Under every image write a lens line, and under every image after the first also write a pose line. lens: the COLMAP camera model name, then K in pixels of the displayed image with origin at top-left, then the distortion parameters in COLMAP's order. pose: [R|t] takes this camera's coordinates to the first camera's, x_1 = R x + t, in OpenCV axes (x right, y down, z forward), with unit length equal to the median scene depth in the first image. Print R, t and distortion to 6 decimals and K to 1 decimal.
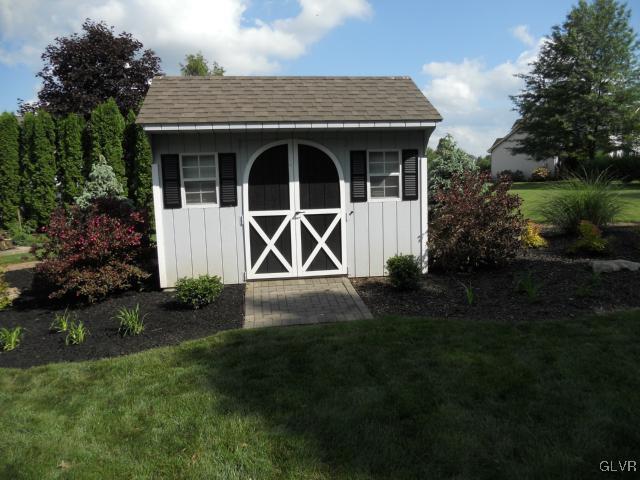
lens RADIAL K [[489.4, 0, 320.0], [0, 489.4, 240.0], [0, 0, 1]] dist [-0.039541, 0.006725]
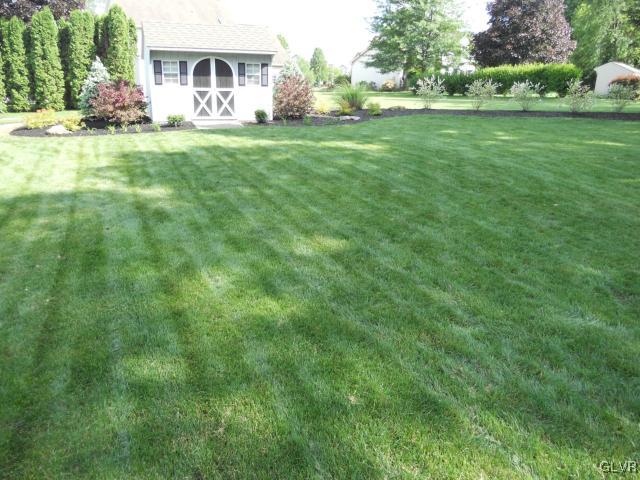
lens RADIAL K [[489.4, 0, 320.0], [0, 489.4, 240.0], [0, 0, 1]] dist [-0.039541, 0.006725]
pose [[0.969917, -0.029979, 0.241584, -0.133363], [-0.014098, 0.983805, 0.178685, 0.212102], [-0.243028, -0.176715, 0.953787, -1.346919]]
